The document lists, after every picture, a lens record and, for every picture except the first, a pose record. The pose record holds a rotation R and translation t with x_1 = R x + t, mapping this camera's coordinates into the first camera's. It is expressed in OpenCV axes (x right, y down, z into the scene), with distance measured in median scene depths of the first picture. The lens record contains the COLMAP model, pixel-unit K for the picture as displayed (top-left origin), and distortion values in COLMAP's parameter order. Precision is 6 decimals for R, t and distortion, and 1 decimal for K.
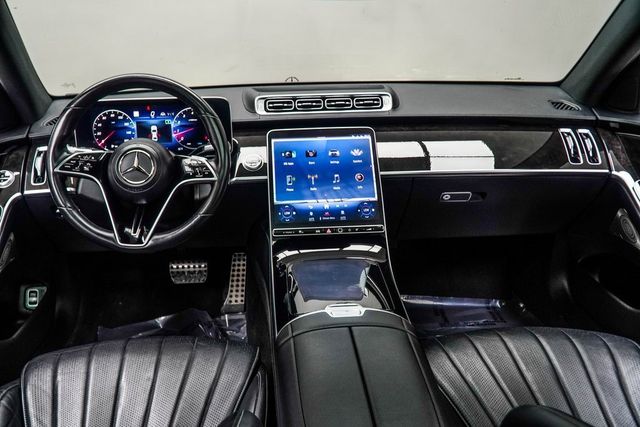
lens RADIAL K [[558.2, 0, 299.8], [0, 558.2, 209.0], [0, 0, 1]] dist [0.052463, -0.044211]
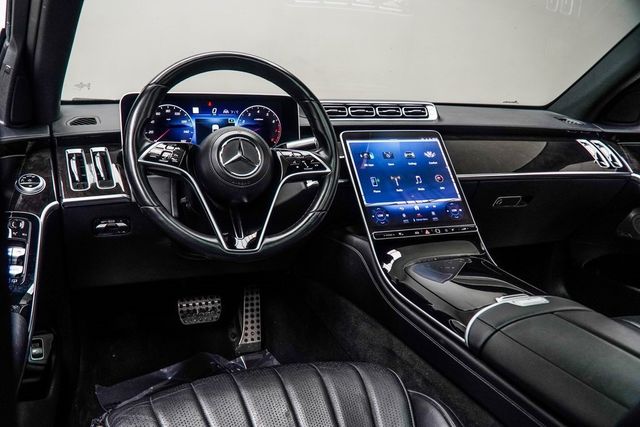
lens RADIAL K [[523.3, 0, 306.5], [0, 523.3, 213.0], [0, 0, 1]] dist [0.018382, 0.016892]
pose [[0.955767, -0.027386, 0.292847, -0.369597], [0.062977, 0.991619, -0.112804, 0.087857], [-0.287303, 0.126257, 0.949482, 0.210654]]
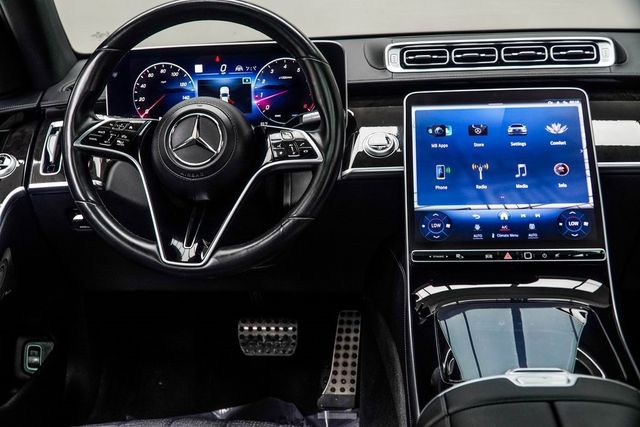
lens RADIAL K [[873.9, 0, 293.1], [0, 873.9, 216.8], [0, 0, 1]] dist [-0.038792, 0.000000]
pose [[0.986017, 0.020540, -0.165371, -0.018526], [-0.033706, 0.996445, -0.077205, 0.071549], [0.163198, 0.081700, 0.983205, 0.057471]]
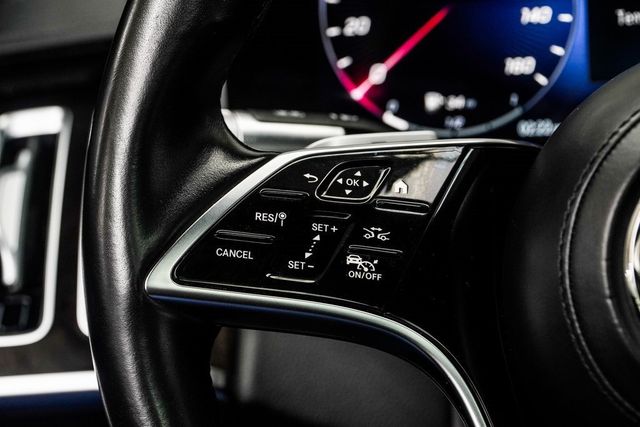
lens RADIAL K [[1633.2, 0, 319.7], [0, 1633.2, 214.0], [0, 0, 1]] dist [0.005997, 0.000000]
pose [[0.978844, -0.002821, -0.204589, -0.272420], [-0.006526, 0.998966, -0.045001, -0.058880], [0.204505, 0.045384, 0.977813, 0.540842]]
